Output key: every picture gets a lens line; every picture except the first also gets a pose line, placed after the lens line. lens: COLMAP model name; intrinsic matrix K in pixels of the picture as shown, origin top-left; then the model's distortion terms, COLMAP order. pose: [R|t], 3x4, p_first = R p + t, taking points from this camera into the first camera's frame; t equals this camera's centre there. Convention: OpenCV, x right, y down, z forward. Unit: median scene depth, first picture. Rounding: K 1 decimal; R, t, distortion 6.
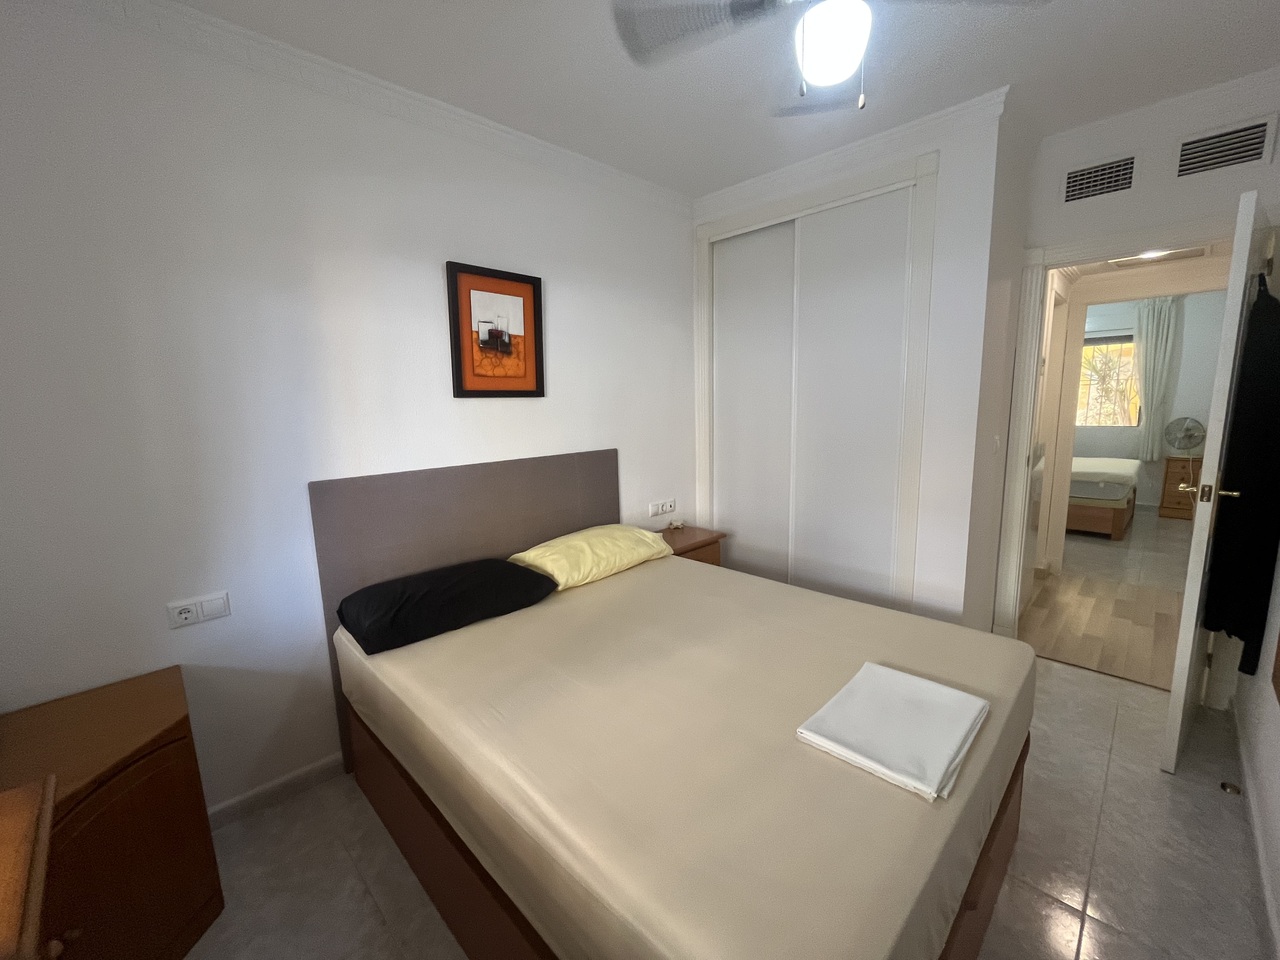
lens RADIAL K [[523.0, 0, 636.9], [0, 523.0, 479.7], [0, 0, 1]] dist [-0.003695, 0.000176]
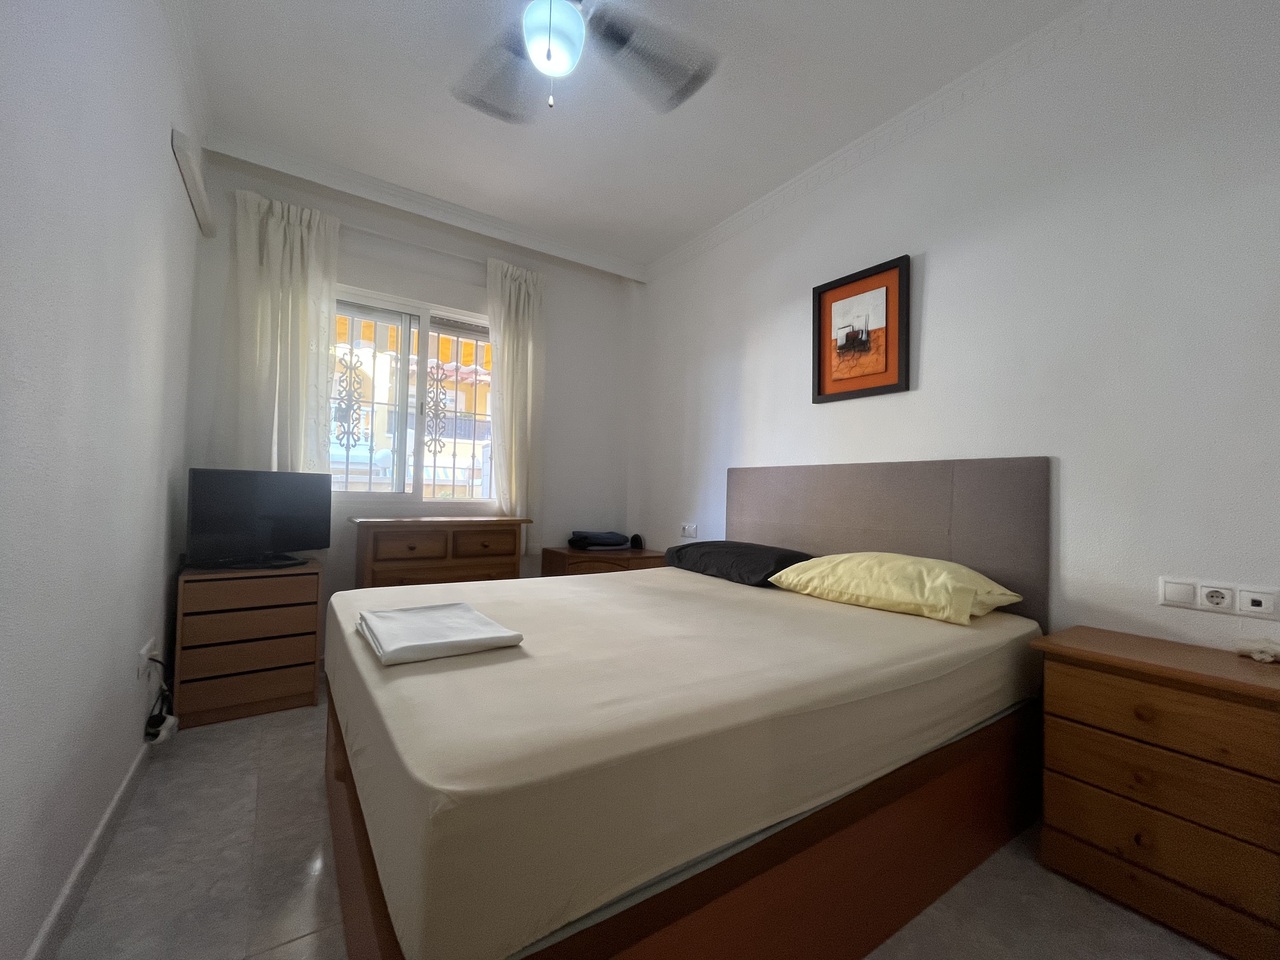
lens RADIAL K [[523.0, 0, 636.9], [0, 523.0, 479.7], [0, 0, 1]] dist [-0.003695, 0.000176]
pose [[-0.177671, -0.006238, -0.984070, 0.766636], [-0.169682, 0.985197, 0.024391, 0.037706], [0.969351, 0.171313, -0.176099, 0.804269]]
